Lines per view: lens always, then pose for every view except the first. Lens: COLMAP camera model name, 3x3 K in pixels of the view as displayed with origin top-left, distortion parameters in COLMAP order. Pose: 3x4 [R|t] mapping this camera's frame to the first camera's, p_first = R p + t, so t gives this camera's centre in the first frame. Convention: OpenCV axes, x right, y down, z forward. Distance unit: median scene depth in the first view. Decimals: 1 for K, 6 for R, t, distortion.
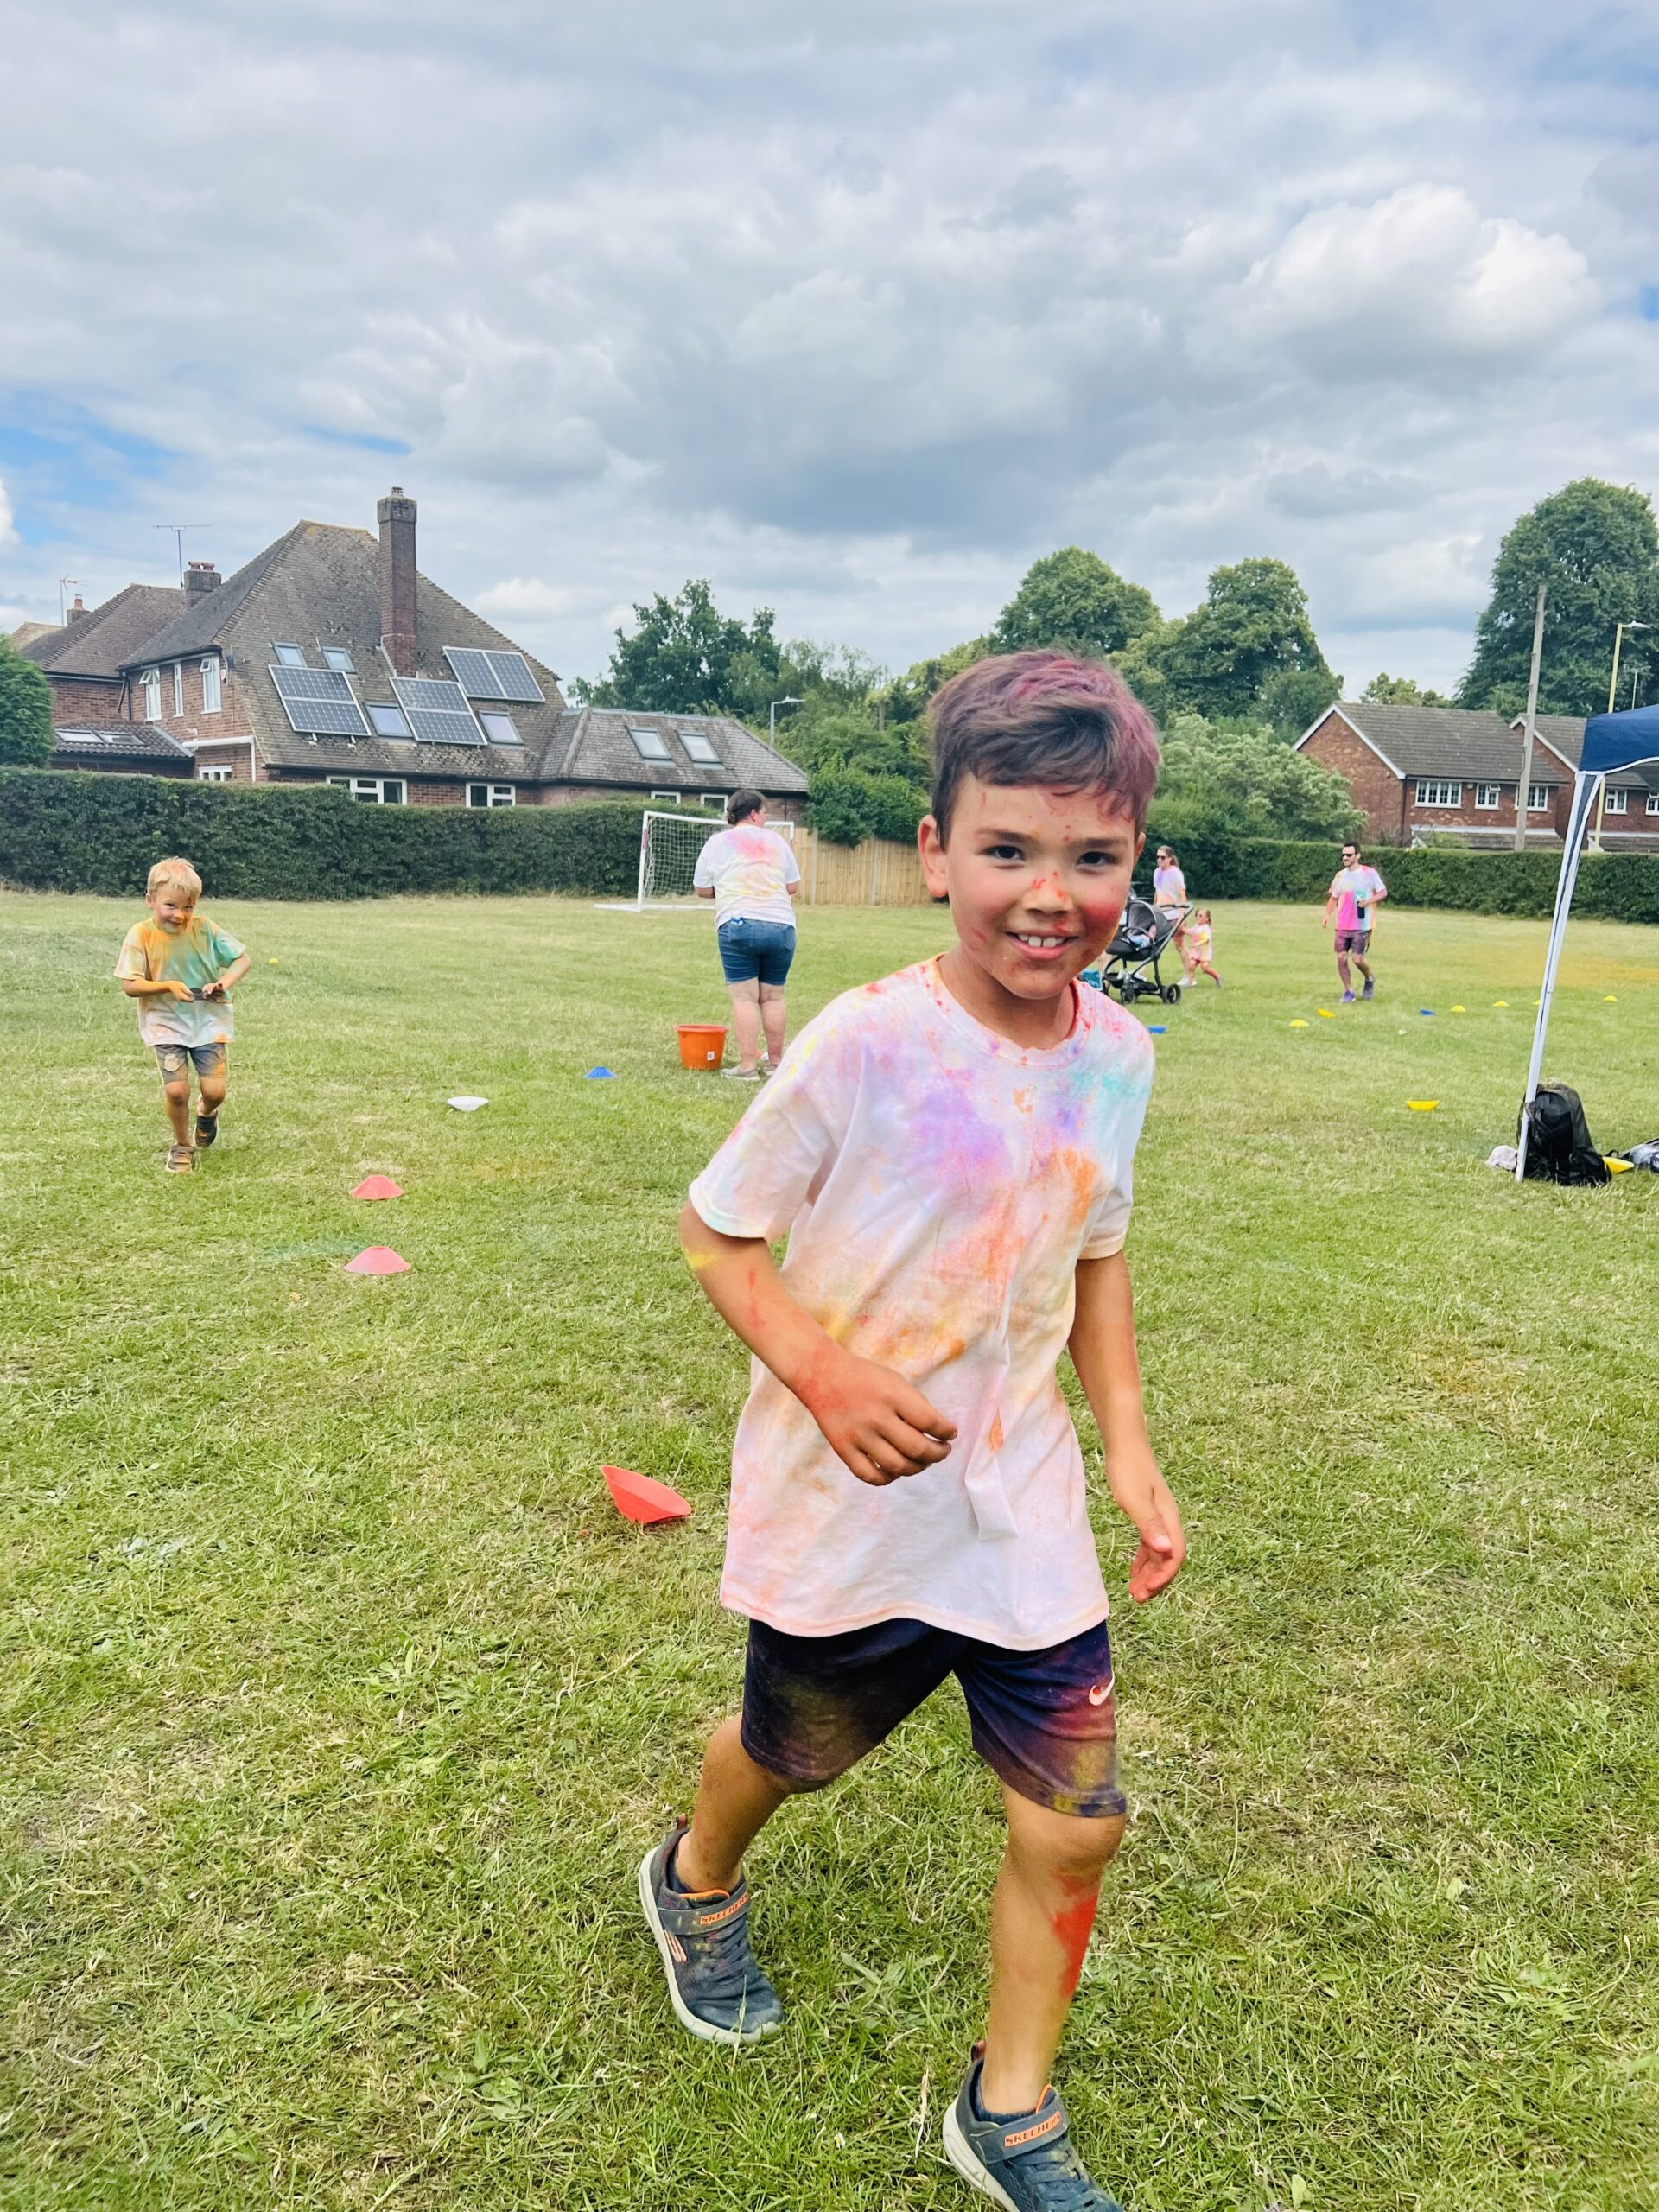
lens RADIAL K [[1671.9, 0, 844.0], [0, 1671.9, 1103.2], [0, 0, 1]] dist [0.058700, -0.072266]
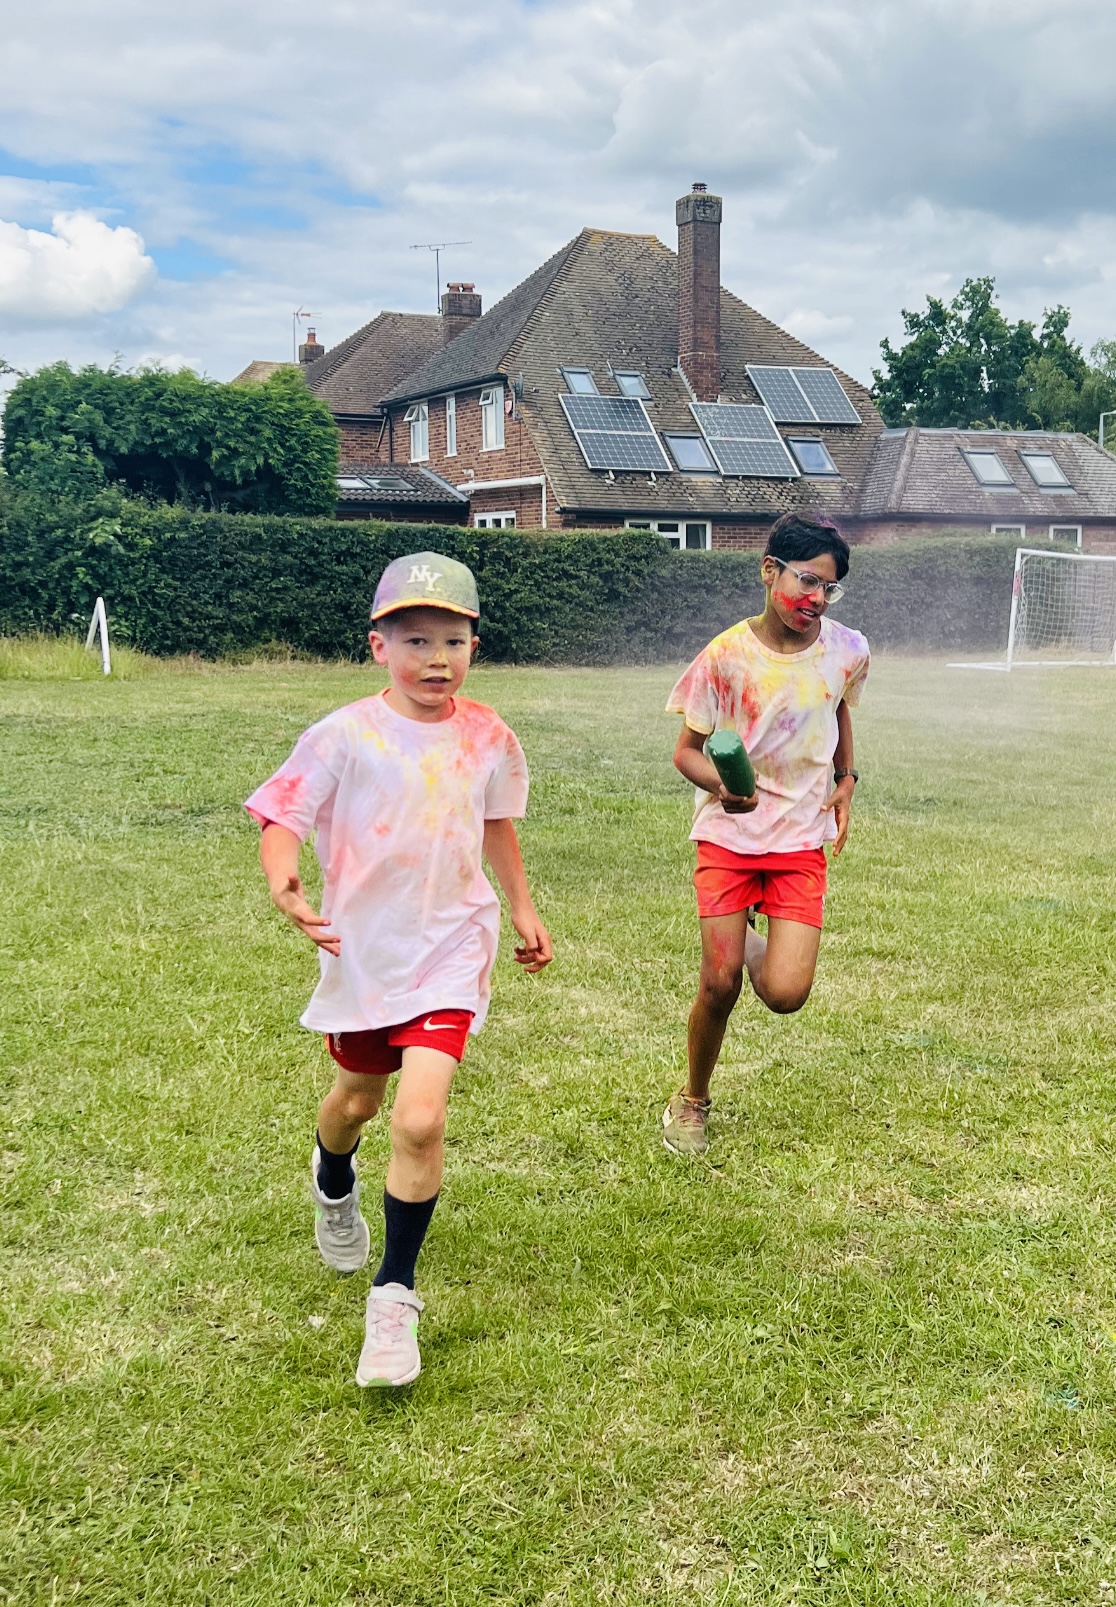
lens RADIAL K [[1911.2, 0, 716.3], [0, 1911.2, 724.2], [0, 0, 1]] dist [0.255759, -1.086118]
pose [[0.983284, -0.008042, -0.181900, -0.076005], [-0.006478, 0.996846, -0.079092, -0.012055], [0.181962, 0.078948, 0.980131, 0.053261]]
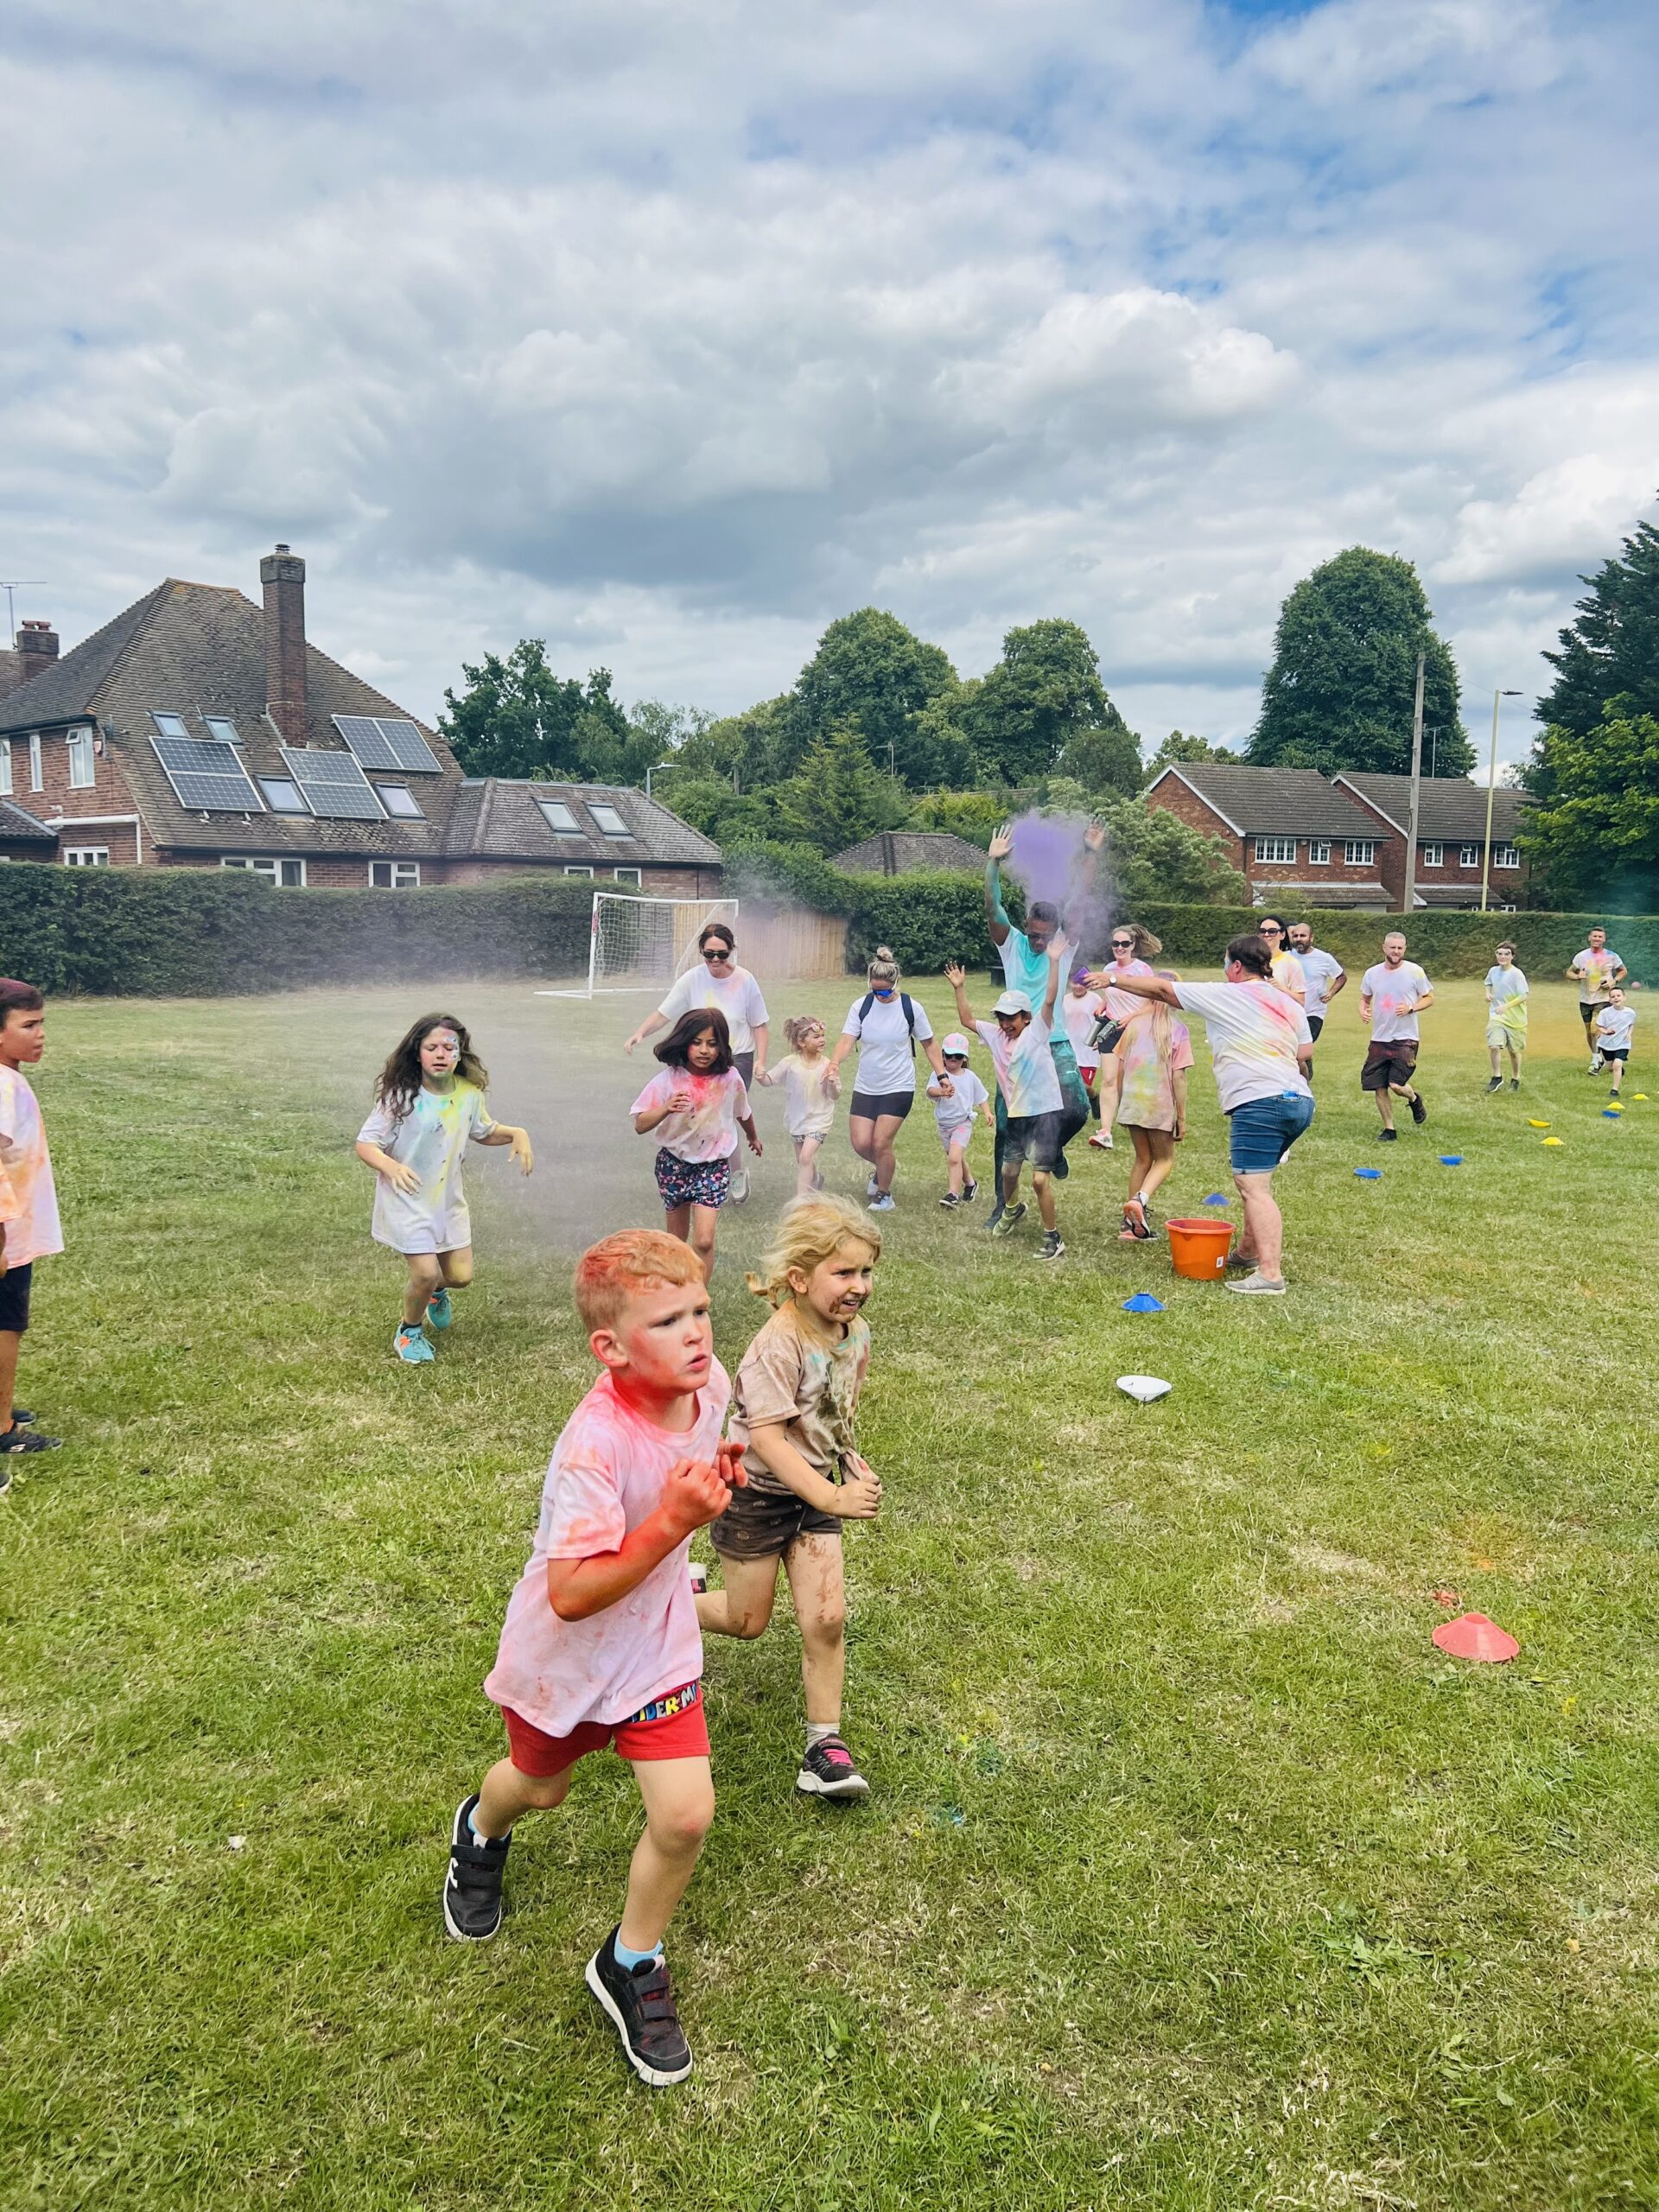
lens RADIAL K [[1658.9, 0, 823.7], [0, 1658.9, 1099.5], [0, 0, 1]] dist [0.092187, -0.196182]
pose [[0.991569, -0.030946, 0.125828, -0.091353], [0.034896, 0.998961, -0.029312, -0.022368], [-0.124790, 0.033455, 0.991619, 0.057550]]
